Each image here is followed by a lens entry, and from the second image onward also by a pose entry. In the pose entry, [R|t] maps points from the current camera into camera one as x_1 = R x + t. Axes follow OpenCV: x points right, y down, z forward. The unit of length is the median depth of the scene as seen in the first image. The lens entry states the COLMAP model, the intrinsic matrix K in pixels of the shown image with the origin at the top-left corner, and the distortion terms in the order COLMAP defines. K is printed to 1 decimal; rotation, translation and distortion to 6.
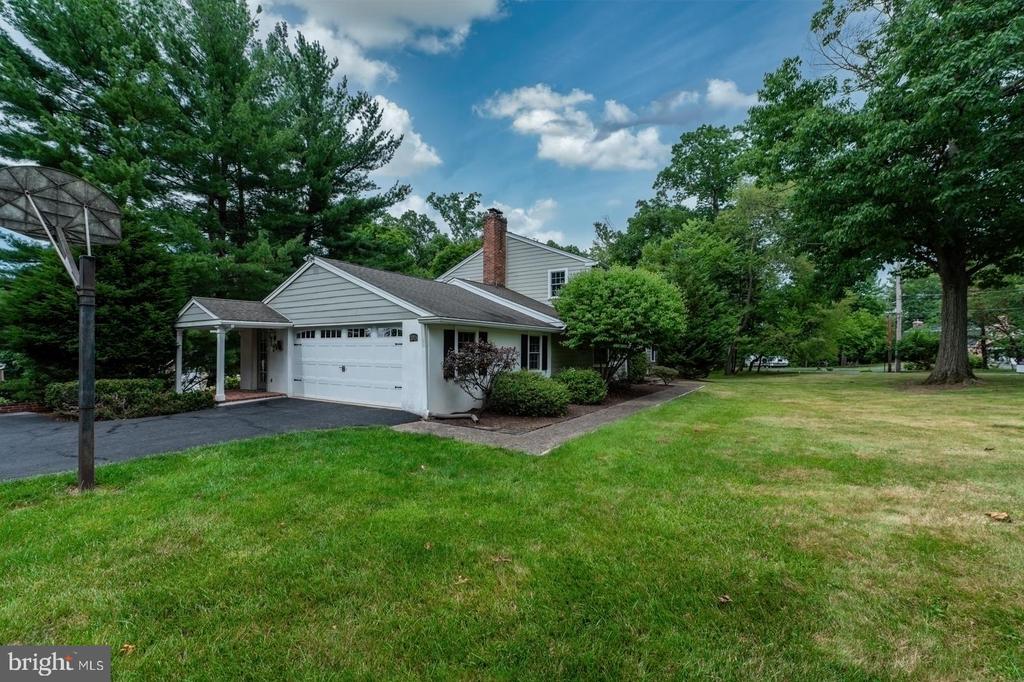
lens RADIAL K [[421.7, 0, 513.4], [0, 421.7, 356.6], [0, 0, 1]] dist [-0.007288, -0.000032]
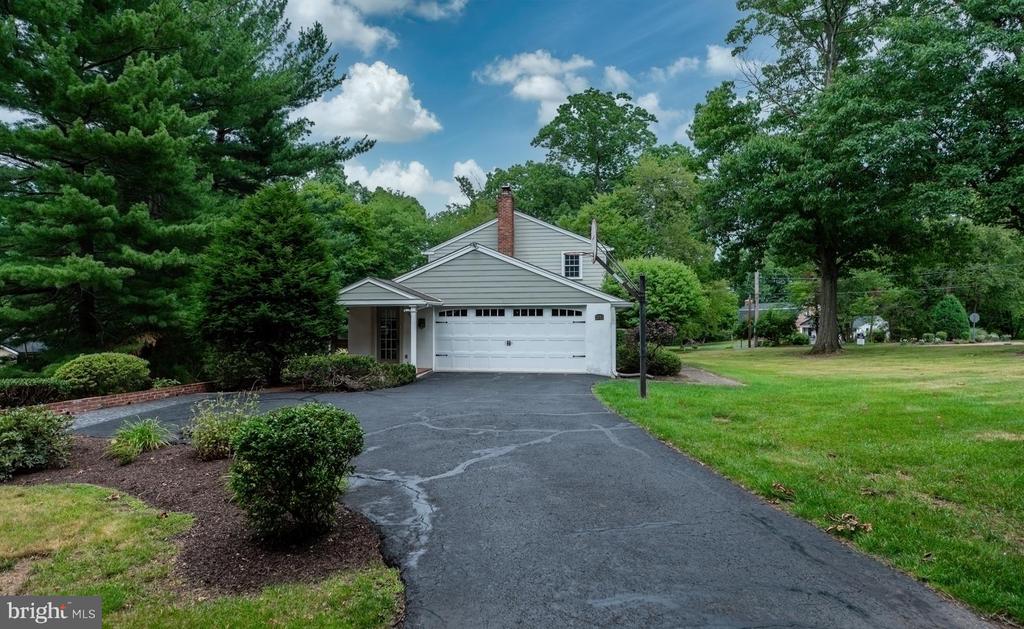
lens RADIAL K [[551.6, 0, 512.1], [0, 551.6, 348.6], [0, 0, 1]] dist [-0.003974, -0.000250]
pose [[0.926433, -0.016090, 0.376115, -0.842135], [0.008302, 0.999716, 0.022318, 0.008602], [-0.376368, -0.017554, 0.926304, -0.360128]]
